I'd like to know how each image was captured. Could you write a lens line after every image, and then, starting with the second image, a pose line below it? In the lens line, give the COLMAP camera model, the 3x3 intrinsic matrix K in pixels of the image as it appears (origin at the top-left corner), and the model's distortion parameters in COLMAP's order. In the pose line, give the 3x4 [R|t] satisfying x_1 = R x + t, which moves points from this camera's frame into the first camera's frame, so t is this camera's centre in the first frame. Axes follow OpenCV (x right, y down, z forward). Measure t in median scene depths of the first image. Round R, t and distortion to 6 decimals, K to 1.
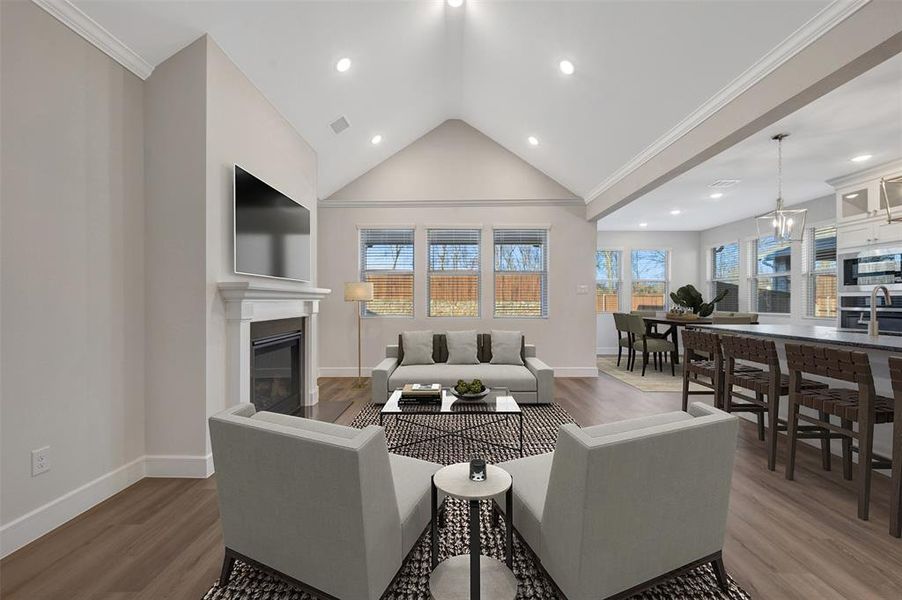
lens RADIAL K [[368.9, 0, 457.4], [0, 368.9, 293.3], [0, 0, 1]] dist [-0.011475, 0.000385]
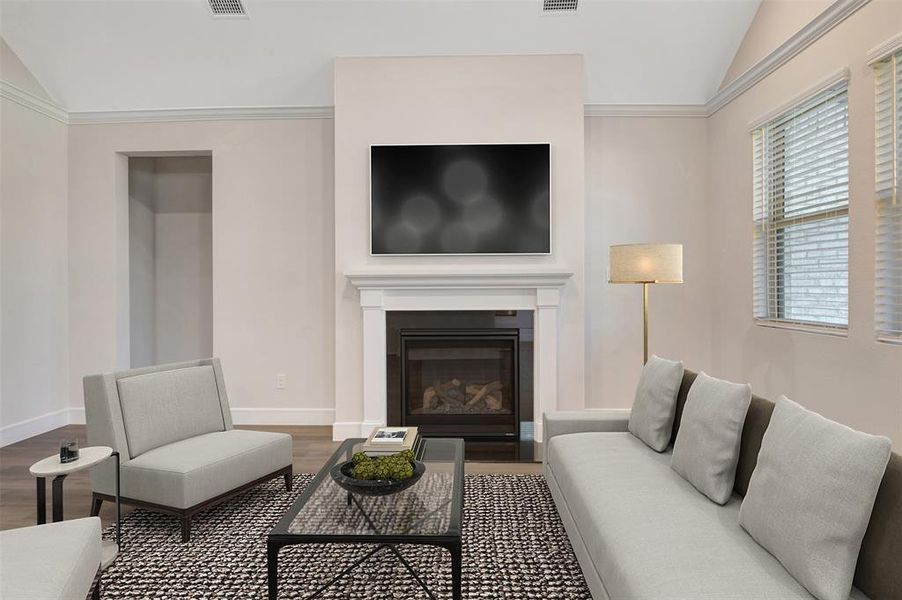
lens RADIAL K [[507.0, 0, 449.6], [0, 507.0, 298.4], [0, 0, 1]] dist [0.004568, 0.005222]
pose [[-0.025475, 0.016128, -0.999545, 0.453034], [0.030683, 0.999411, 0.015343, 0.018504], [0.999204, -0.030278, -0.025955, 0.710821]]
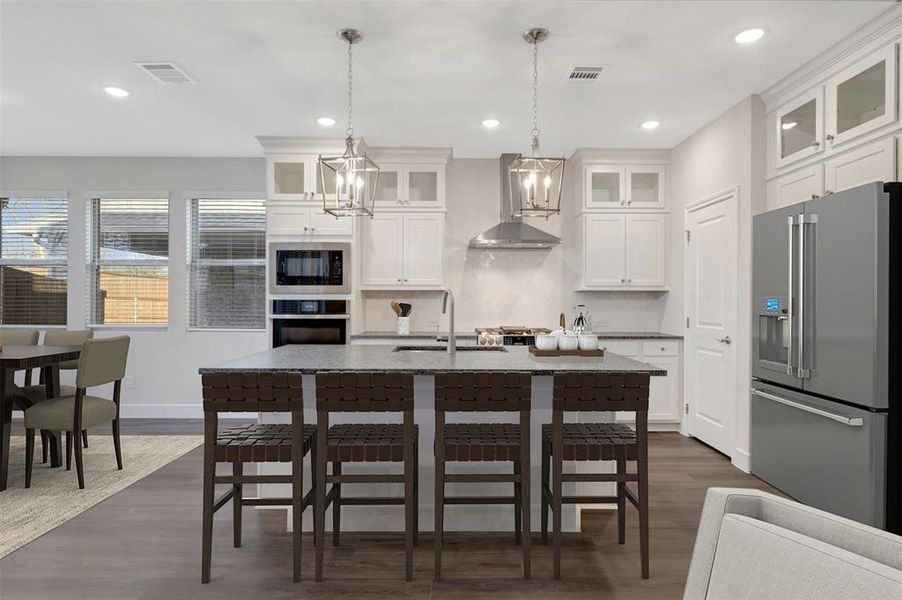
lens RADIAL K [[507.0, 0, 446.5], [0, 507.0, 303.9], [0, 0, 1]] dist [0.004568, 0.005222]
pose [[-0.010717, -0.007279, 0.999916, 0.017138], [-0.014907, 0.999864, 0.007119, 0.004274], [-0.999831, -0.014829, -0.010824, 0.589646]]
